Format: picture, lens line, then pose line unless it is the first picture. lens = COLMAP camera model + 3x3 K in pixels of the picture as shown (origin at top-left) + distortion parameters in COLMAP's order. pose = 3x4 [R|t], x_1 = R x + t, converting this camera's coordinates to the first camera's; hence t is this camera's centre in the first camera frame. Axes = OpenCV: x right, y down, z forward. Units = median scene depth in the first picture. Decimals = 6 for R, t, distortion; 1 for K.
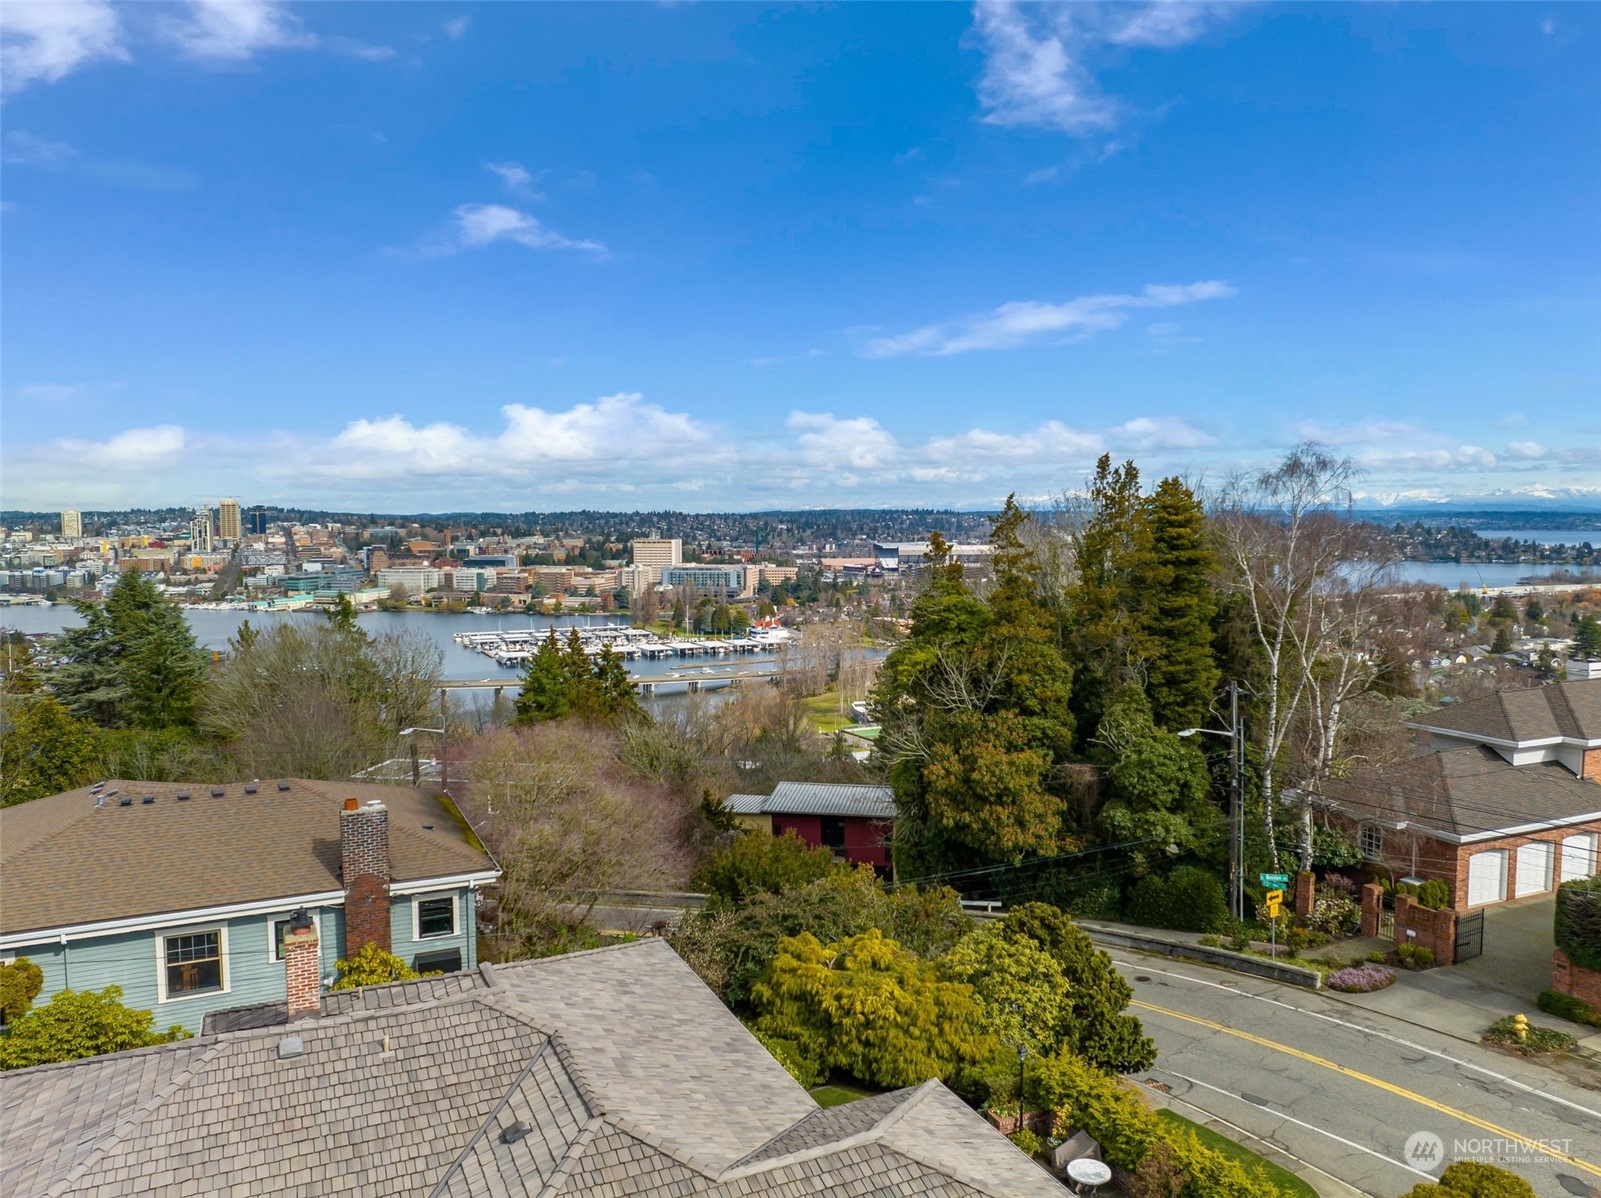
lens RADIAL K [[1125.6, 0, 804.0], [0, 1125.6, 598.3], [0, 0, 1]] dist [-0.033736, 0.026818]
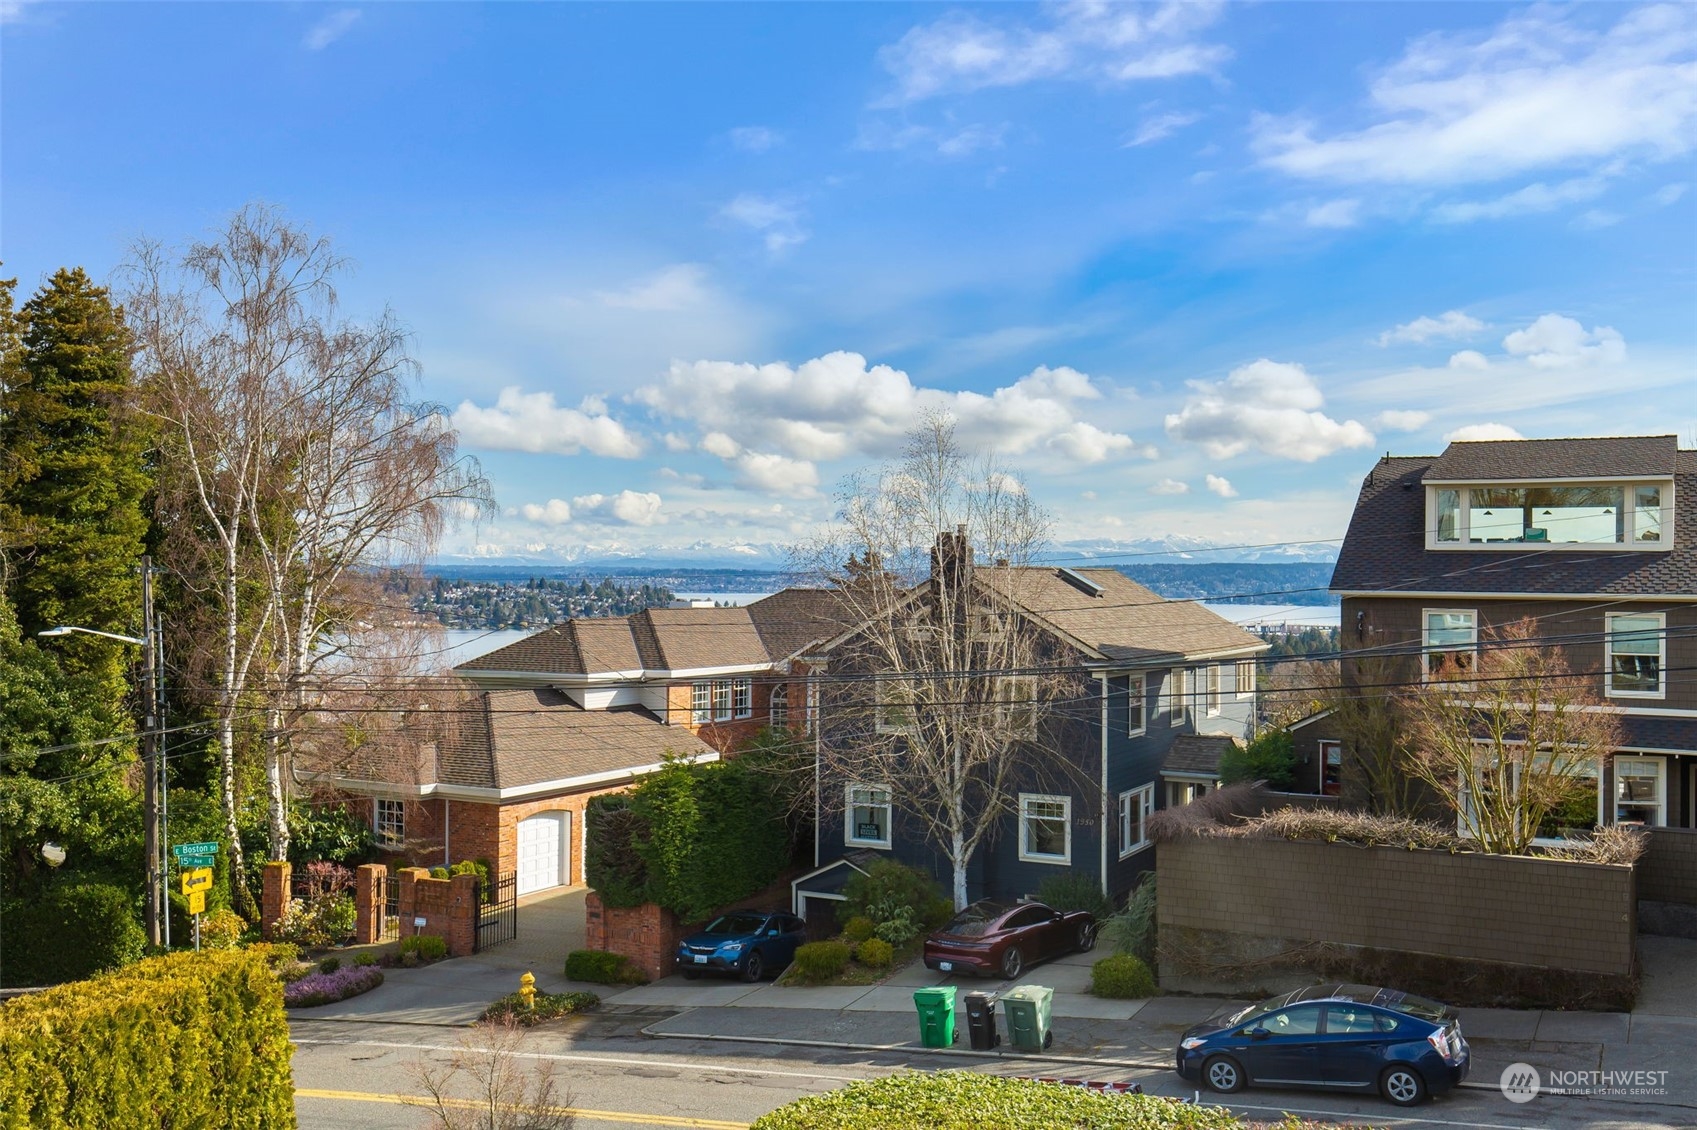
lens RADIAL K [[1628.2, 0, 846.9], [0, 1628.2, 574.1], [0, 0, 1]] dist [0.023110, -0.002603]
pose [[0.798155, 0.007976, 0.602399, 0.143306], [0.035602, 0.997540, -0.060378, 0.148317], [-0.601399, 0.069638, 0.795908, 0.041216]]
